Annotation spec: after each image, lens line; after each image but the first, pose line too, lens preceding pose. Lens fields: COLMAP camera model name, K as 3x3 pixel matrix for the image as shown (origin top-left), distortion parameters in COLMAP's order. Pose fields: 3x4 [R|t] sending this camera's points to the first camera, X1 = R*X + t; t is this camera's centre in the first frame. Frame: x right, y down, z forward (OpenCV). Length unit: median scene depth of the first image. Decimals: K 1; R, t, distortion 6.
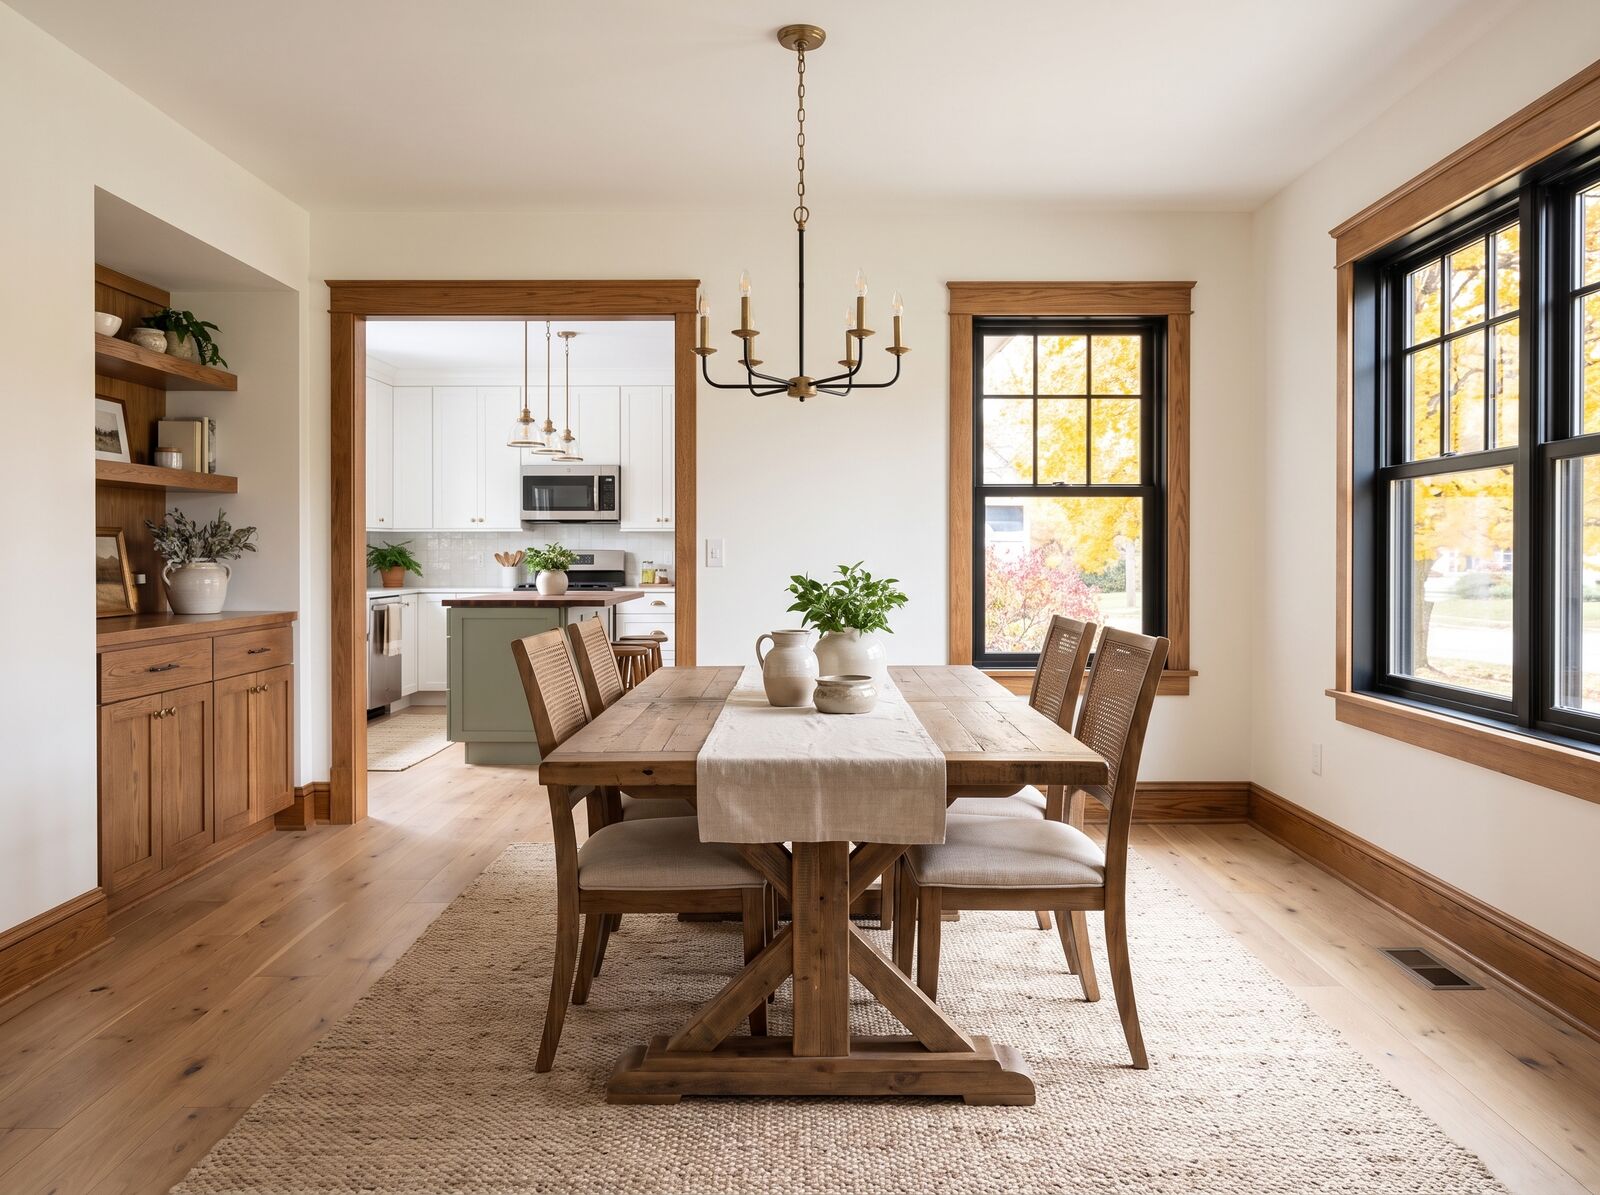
lens RADIAL K [[1224.7, 0, 804.6], [0, 1224.7, 582.1], [0, 0, 1]] dist [-0.042288, 0.009137]
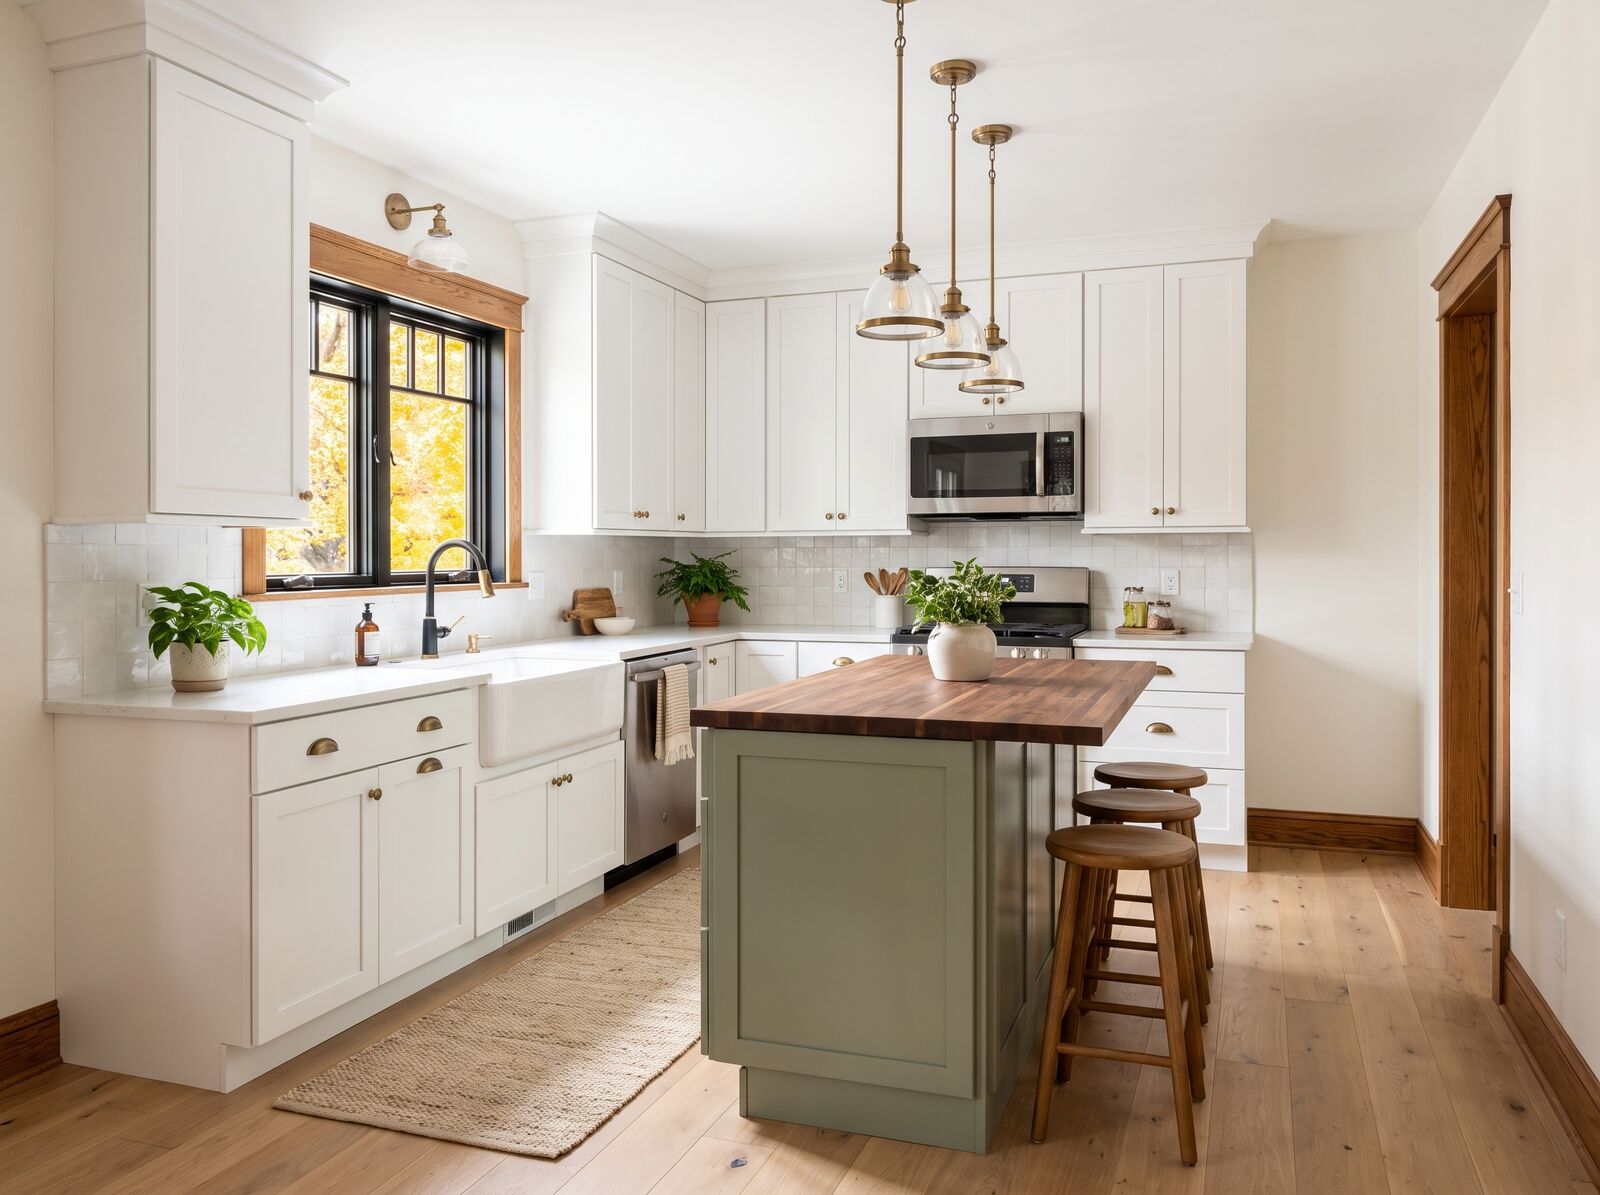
lens RADIAL K [[1224.7, 0, 796.9], [0, 1224.7, 588.0], [0, 0, 1]] dist [-0.042288, 0.009137]
pose [[0.943960, 0.004212, -0.330033, -0.091125], [-0.002983, 0.999987, 0.004229, -0.018598], [0.330046, -0.003008, 0.943960, 0.439421]]
